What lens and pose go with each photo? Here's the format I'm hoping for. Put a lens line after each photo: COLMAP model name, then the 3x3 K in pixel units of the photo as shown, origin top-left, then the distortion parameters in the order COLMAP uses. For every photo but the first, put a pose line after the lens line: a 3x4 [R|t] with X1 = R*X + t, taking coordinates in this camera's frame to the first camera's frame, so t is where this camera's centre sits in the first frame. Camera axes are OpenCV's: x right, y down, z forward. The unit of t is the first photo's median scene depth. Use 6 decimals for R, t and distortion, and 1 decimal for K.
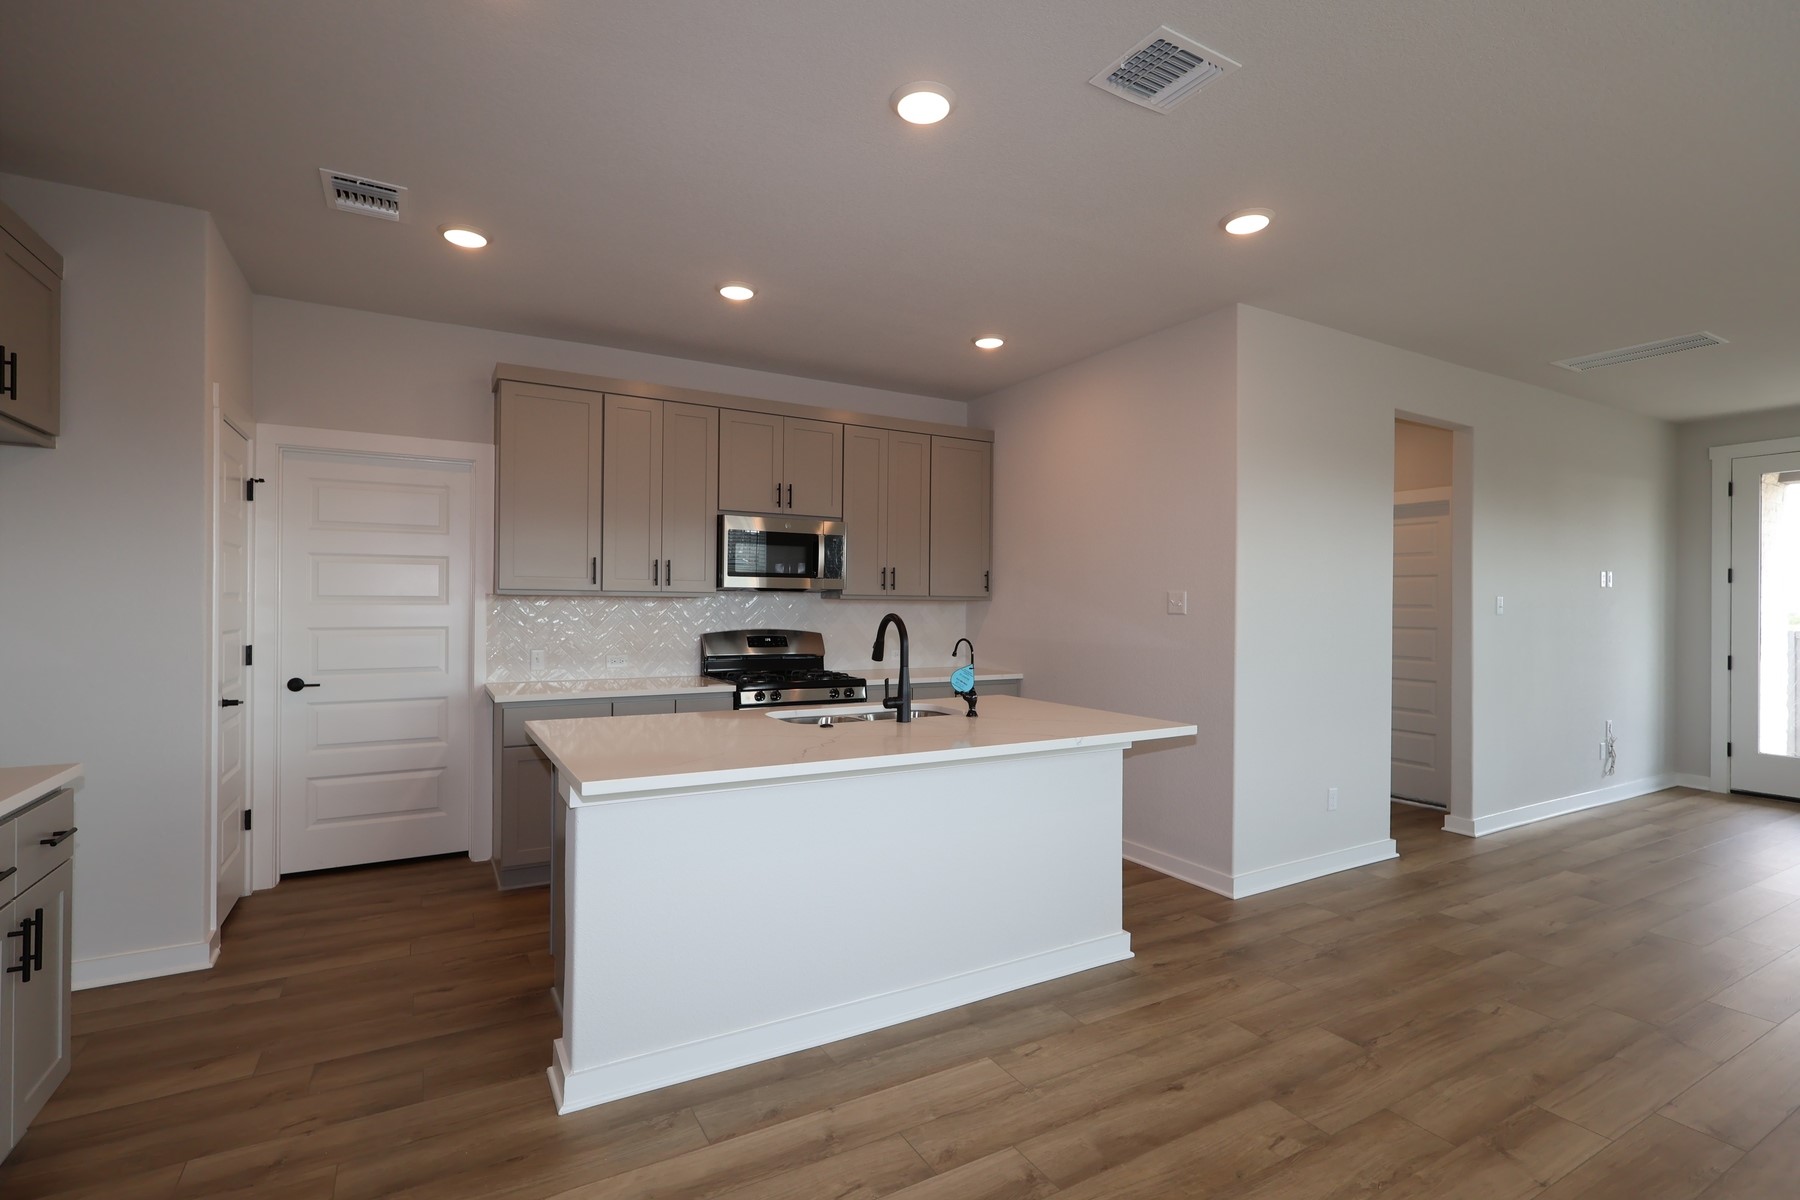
lens RADIAL K [[833.8, 0, 900.0], [0, 833.8, 600.0], [0, 0, 1]] dist [0.002322, 0.000044]
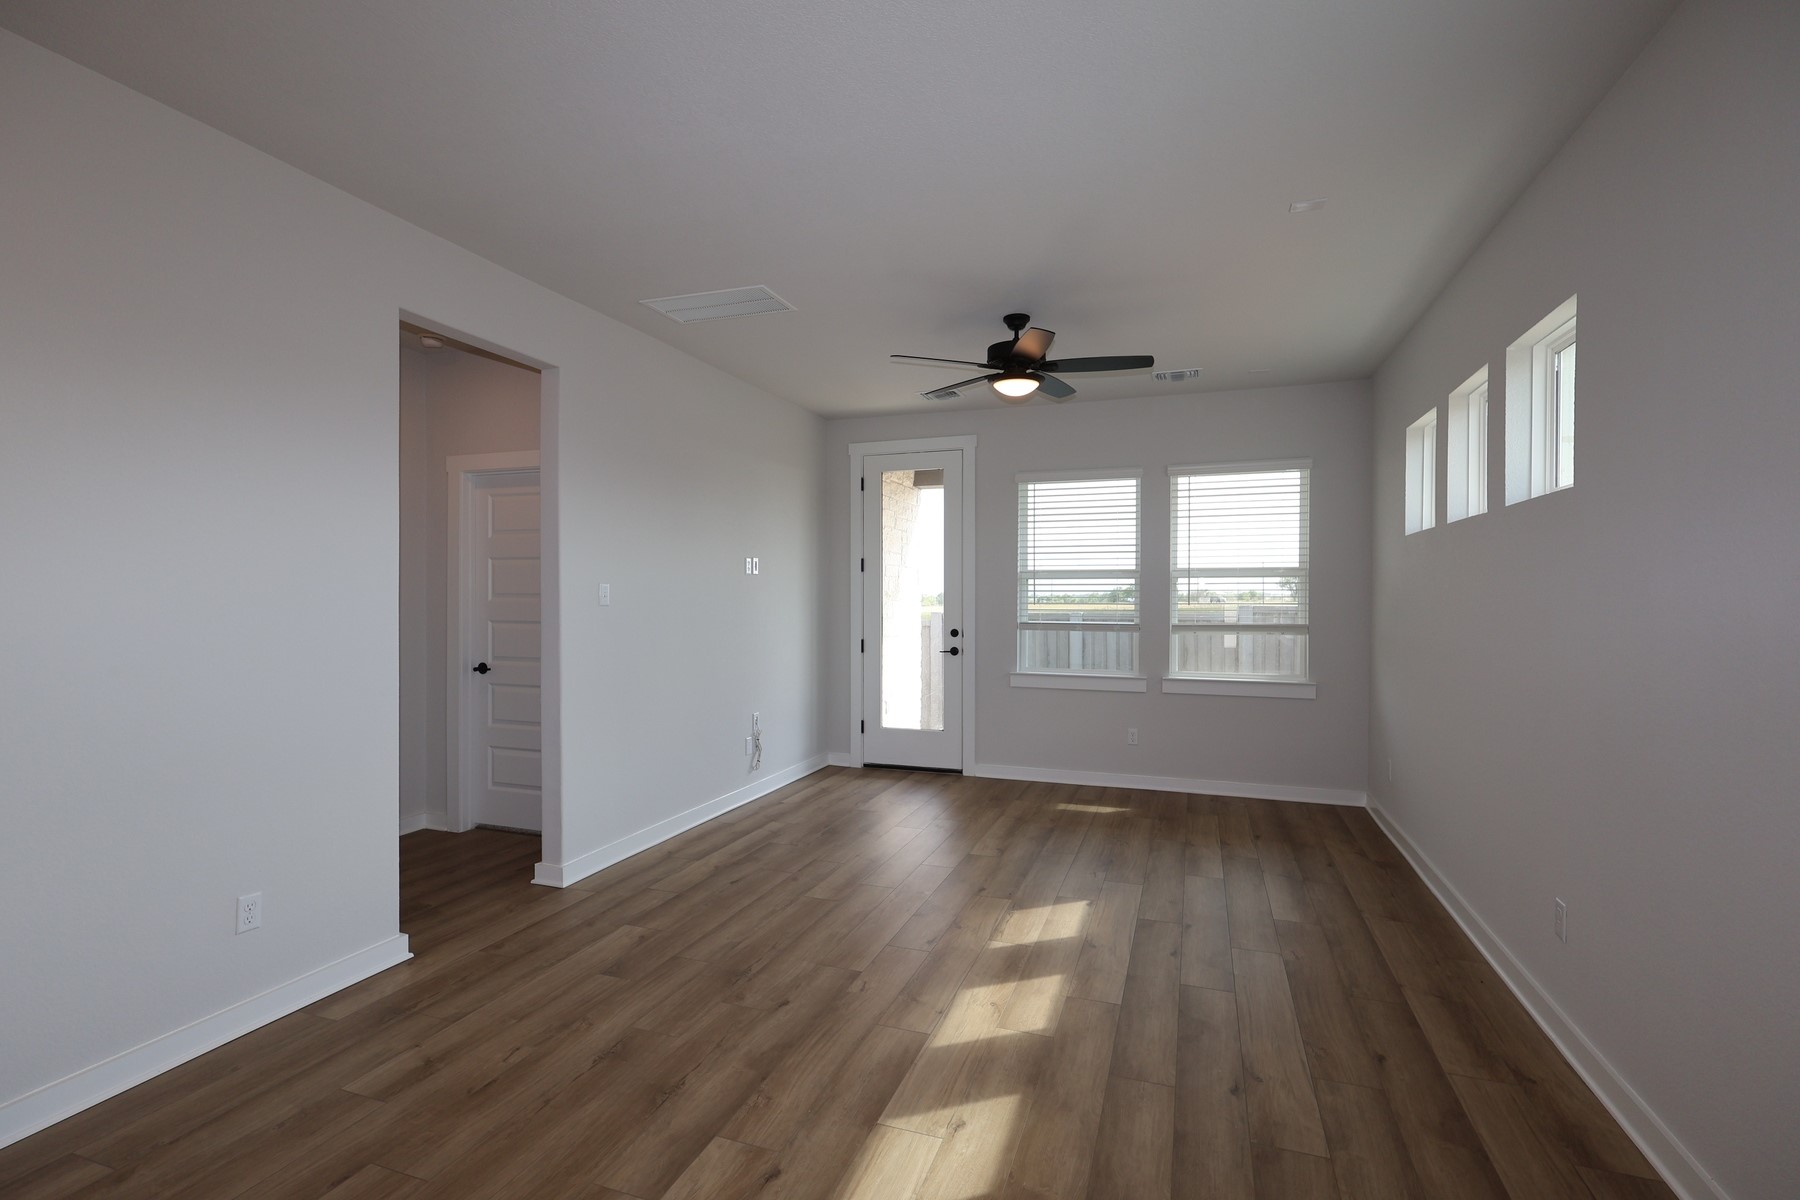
lens RADIAL K [[833.8, 0, 900.0], [0, 833.8, 600.0], [0, 0, 1]] dist [0.002322, 0.000044]
pose [[0.761053, -0.011377, 0.648590, 0.357277], [0.002958, 0.999897, 0.014069, 0.001327], [-0.648683, -0.008789, 0.761008, 0.164824]]
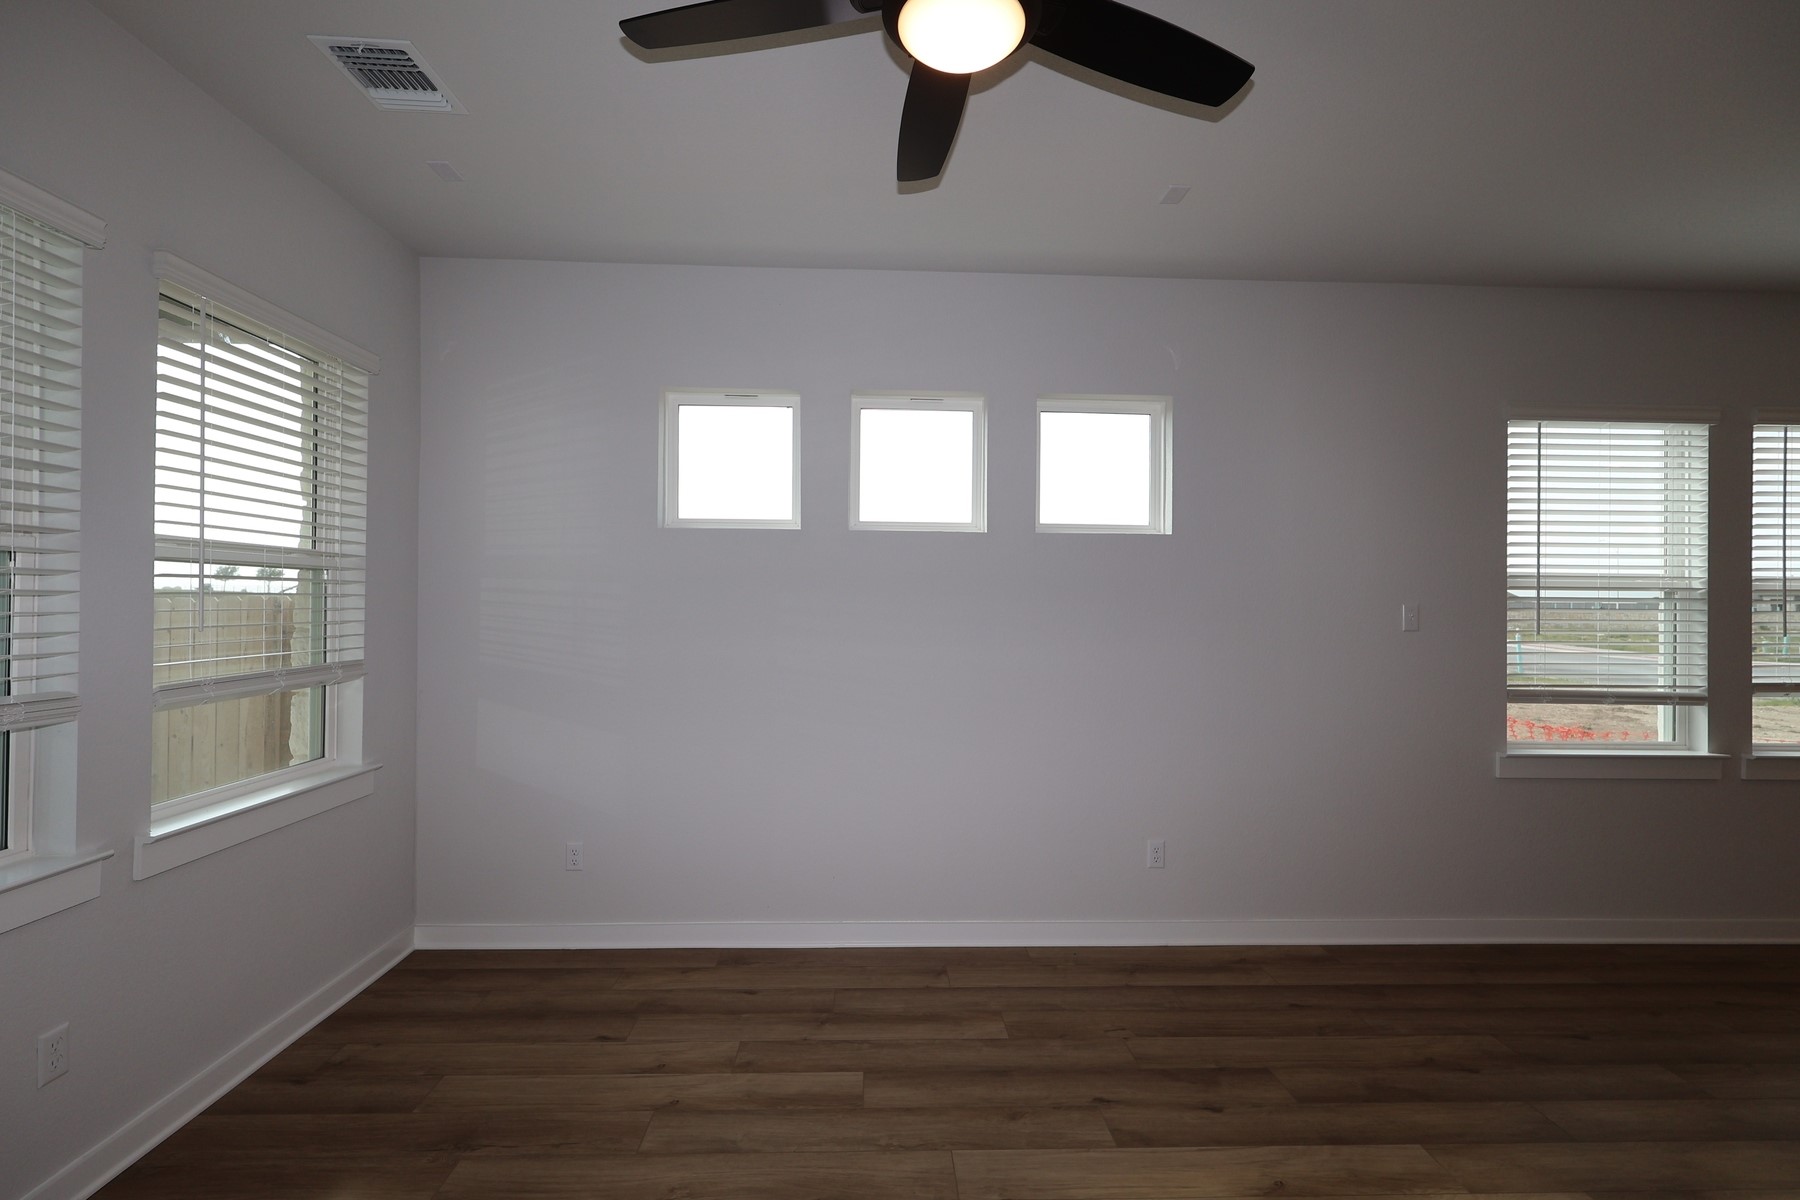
lens RADIAL K [[833.8, 0, 900.0], [0, 833.8, 600.0], [0, 0, 1]] dist [0.002322, 0.000044]
pose [[-0.883666, -0.014526, 0.467893, 0.796152], [-0.018549, 0.999820, -0.003991, 0.004137], [-0.467751, -0.012206, -0.883776, 0.886511]]
